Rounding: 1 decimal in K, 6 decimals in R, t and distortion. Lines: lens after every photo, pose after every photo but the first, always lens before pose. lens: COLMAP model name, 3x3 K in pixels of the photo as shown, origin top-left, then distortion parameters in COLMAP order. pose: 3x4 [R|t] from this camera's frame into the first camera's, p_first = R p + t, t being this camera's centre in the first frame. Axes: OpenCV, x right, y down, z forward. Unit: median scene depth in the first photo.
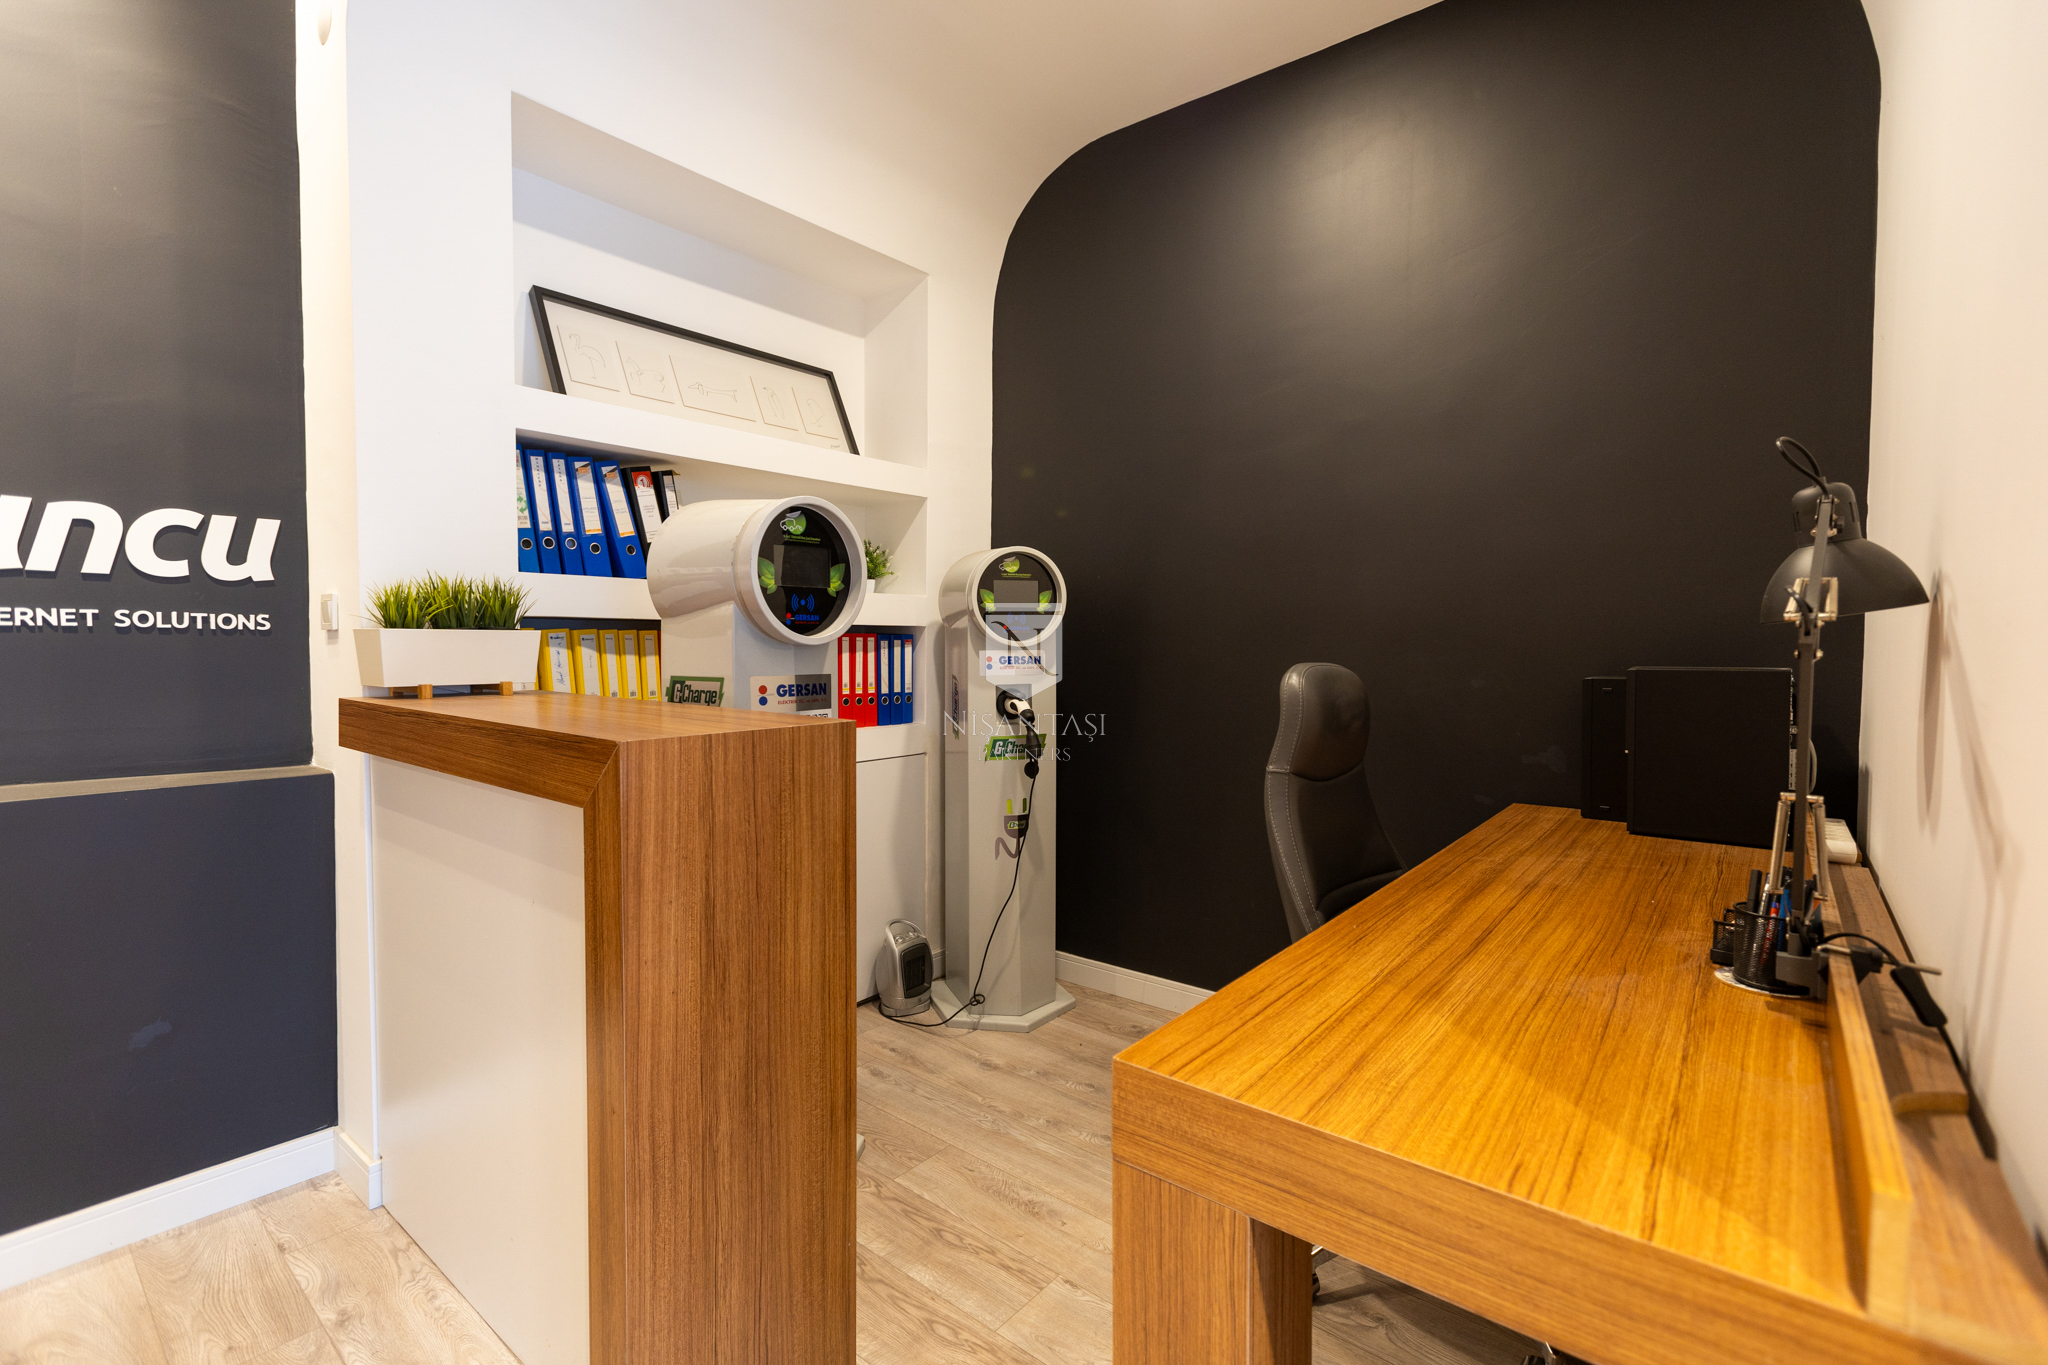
lens RADIAL K [[912.8, 0, 1023.5], [0, 912.8, 668.1], [0, 0, 1]] dist [0.003451, -0.000557]
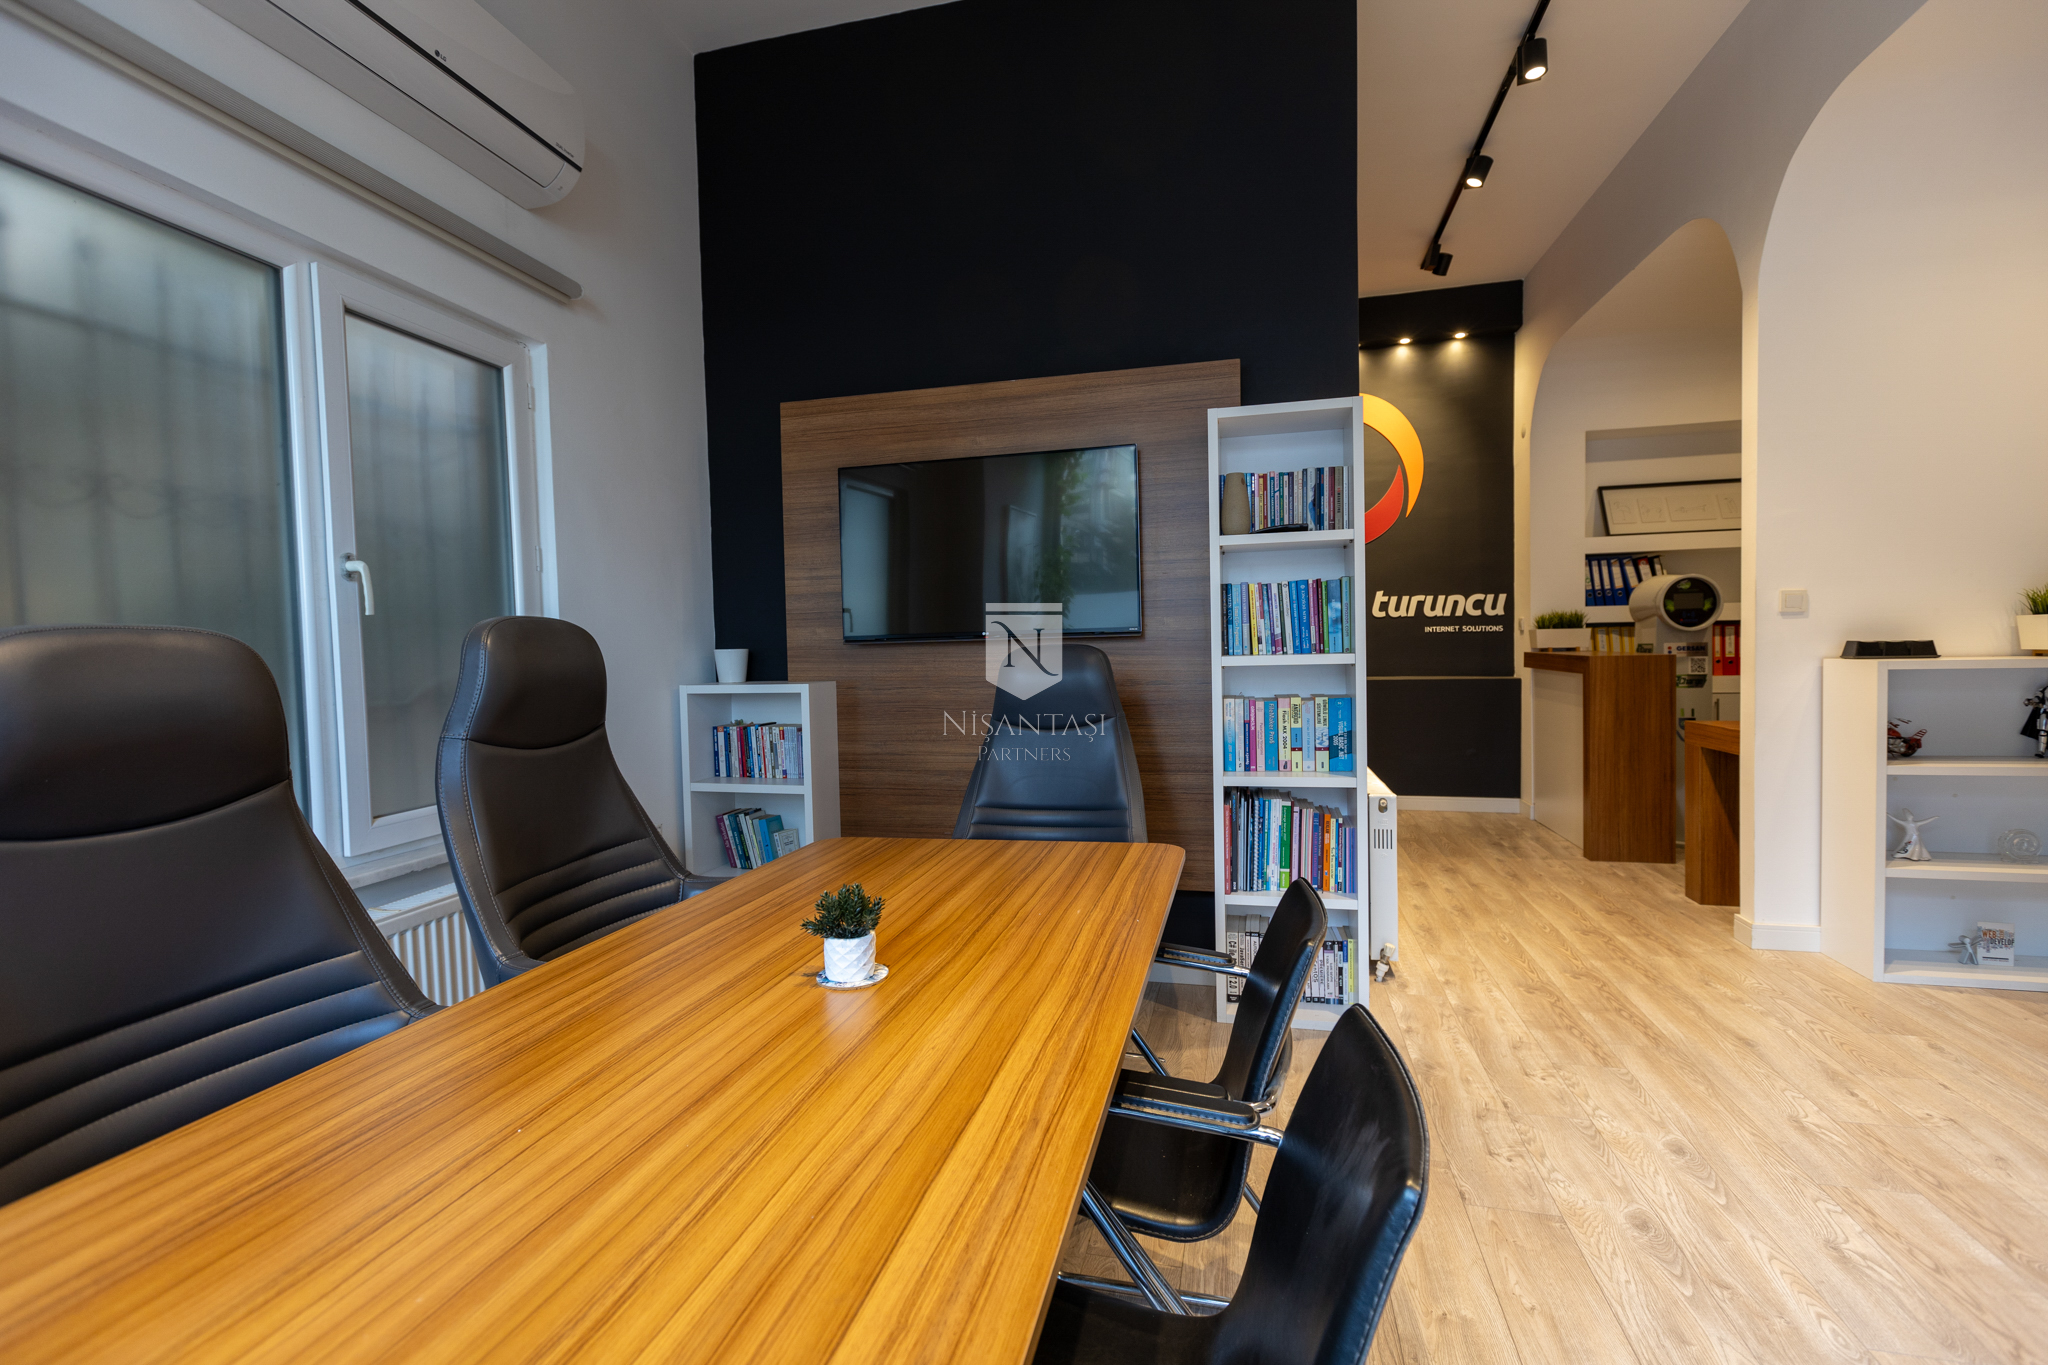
lens RADIAL K [[903.3, 0, 1029.0], [0, 903.3, 681.1], [0, 0, 1]] dist [0.002178, -0.000514]
pose [[0.425663, 0.021736, -0.904621, 1.259938], [-0.003119, 0.999741, 0.022554, 0.063708], [0.904877, -0.006779, 0.425620, -1.752845]]
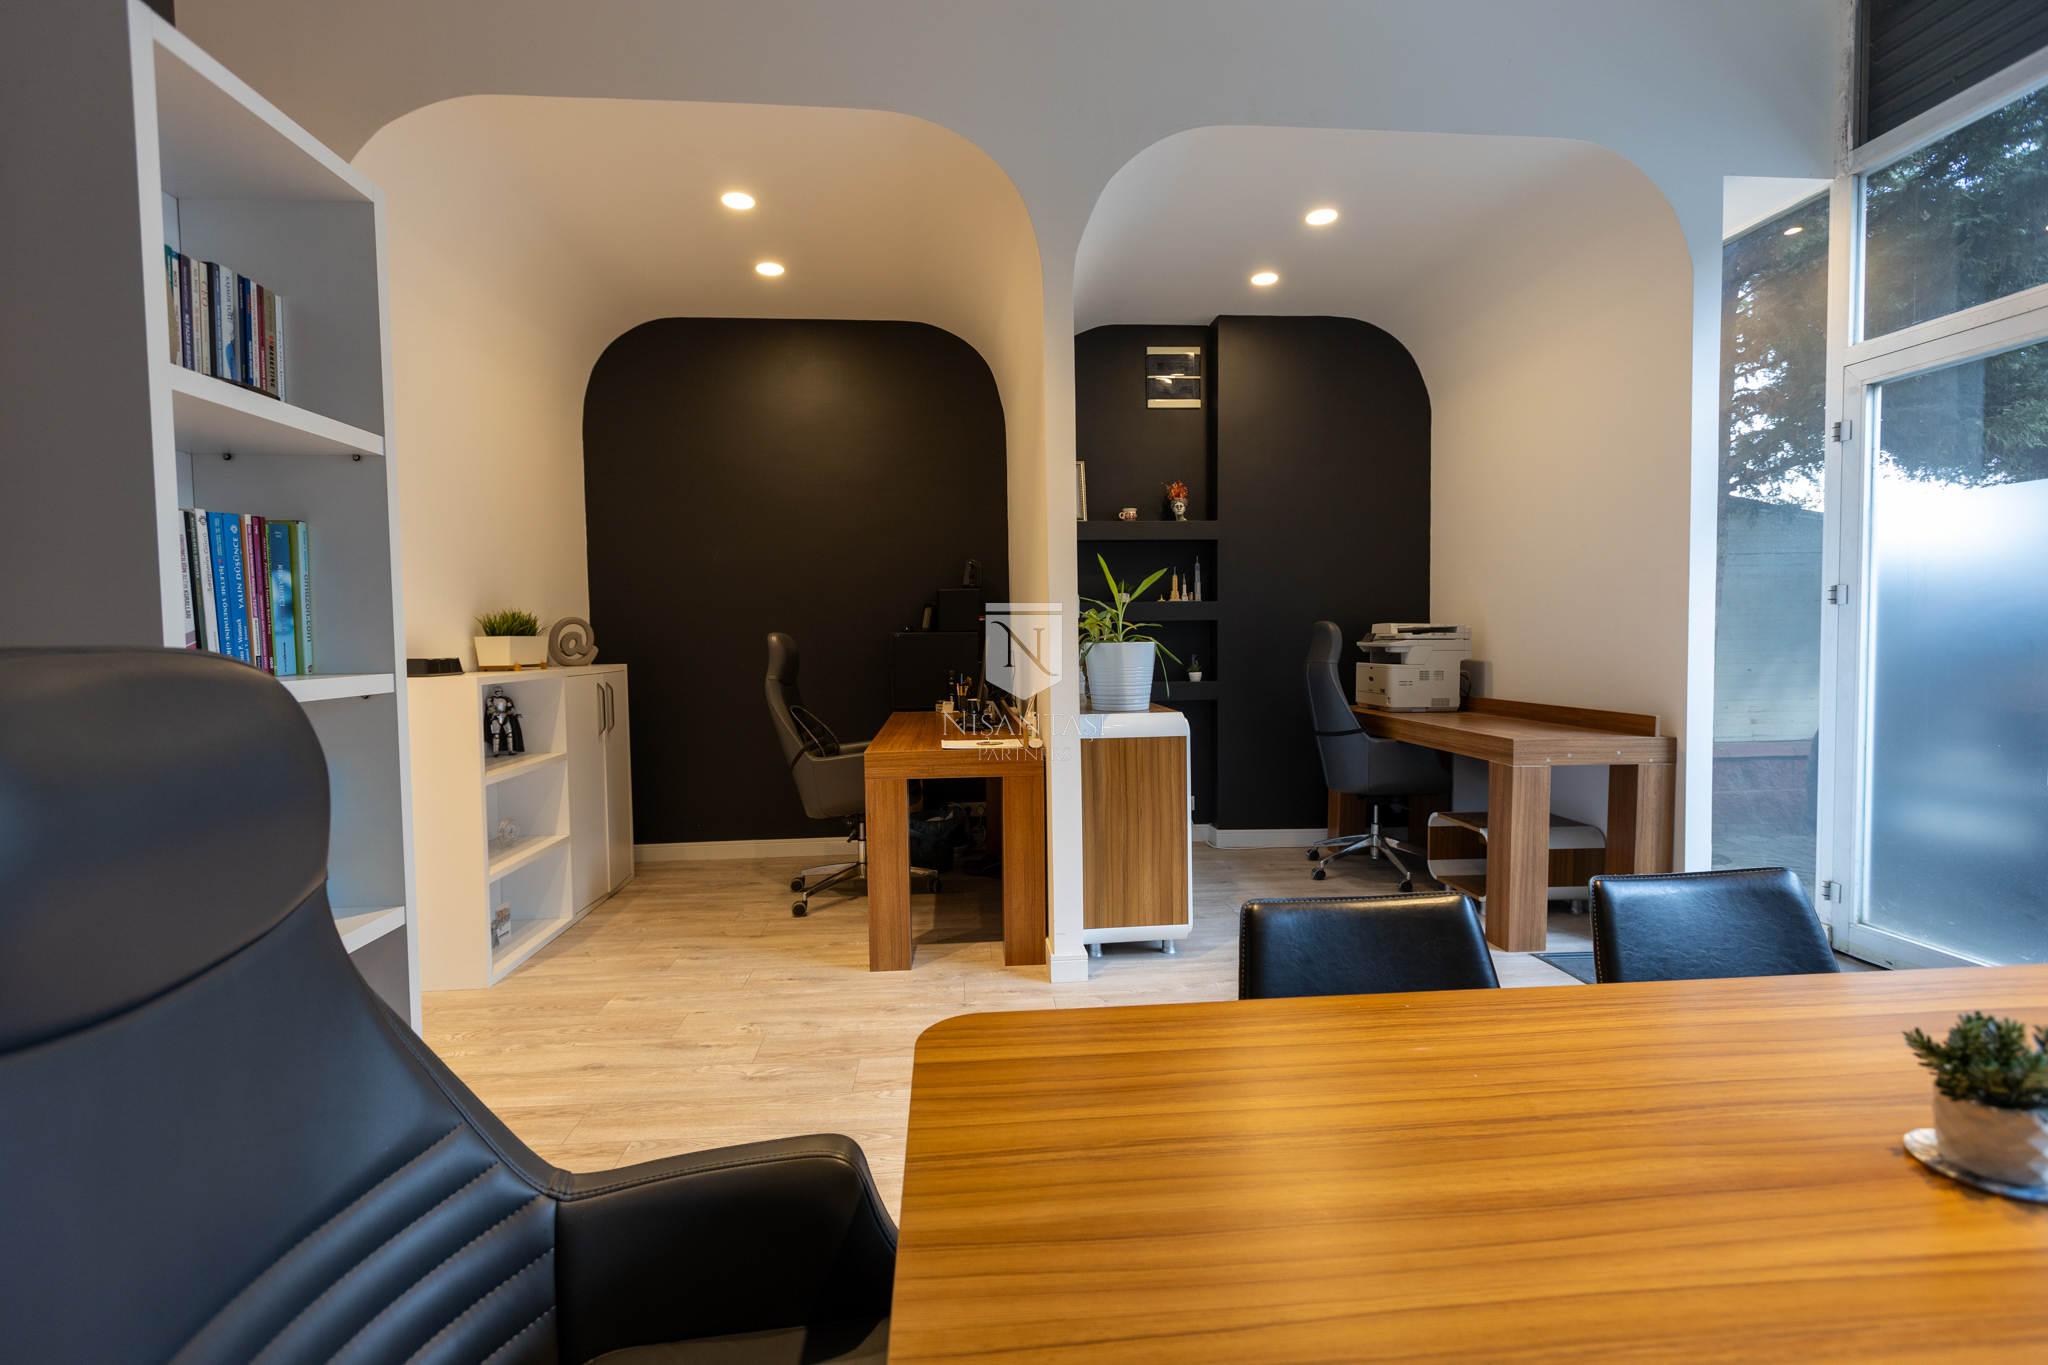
lens RADIAL K [[903.8, 0, 1023.9], [0, 903.8, 674.6], [0, 0, 1]] dist [0.006699, -0.002357]
pose [[0.729252, -0.045416, 0.682736, 0.126450], [0.039486, 0.998925, 0.024272, 0.054901], [-0.683105, 0.009258, 0.730262, -1.604353]]
